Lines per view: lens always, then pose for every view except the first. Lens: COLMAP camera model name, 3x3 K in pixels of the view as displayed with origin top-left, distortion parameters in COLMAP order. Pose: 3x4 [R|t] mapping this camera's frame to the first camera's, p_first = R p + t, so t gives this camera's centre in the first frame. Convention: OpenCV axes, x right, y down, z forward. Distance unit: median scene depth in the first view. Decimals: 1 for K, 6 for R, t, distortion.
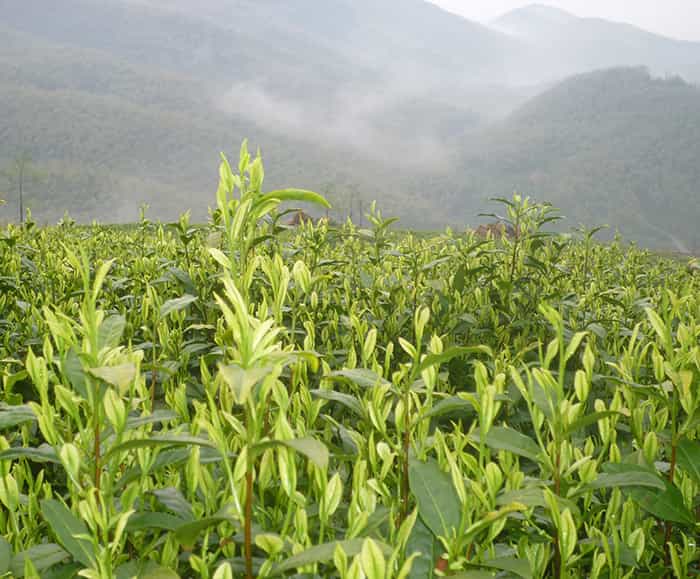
lens RADIAL K [[1092.9, 0, 354.7], [0, 1092.9, 290.2], [0, 0, 1]] dist [-0.095759, 0.000000]
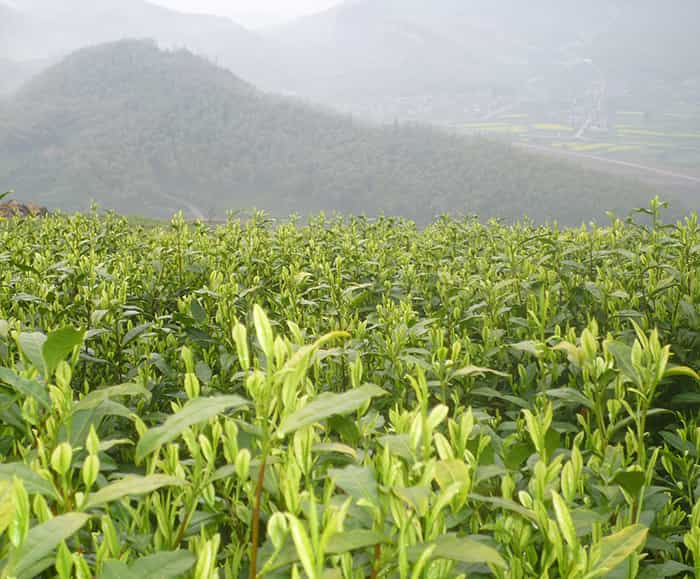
lens RADIAL K [[1092.9, 0, 352.9], [0, 1092.9, 295.7], [0, 0, 1]] dist [-0.095759, 0.000000]
pose [[0.913247, -0.082771, 0.398909, 0.144766], [0.071719, 0.996516, 0.042578, 0.019370], [-0.401043, -0.010275, 0.916002, -0.025239]]
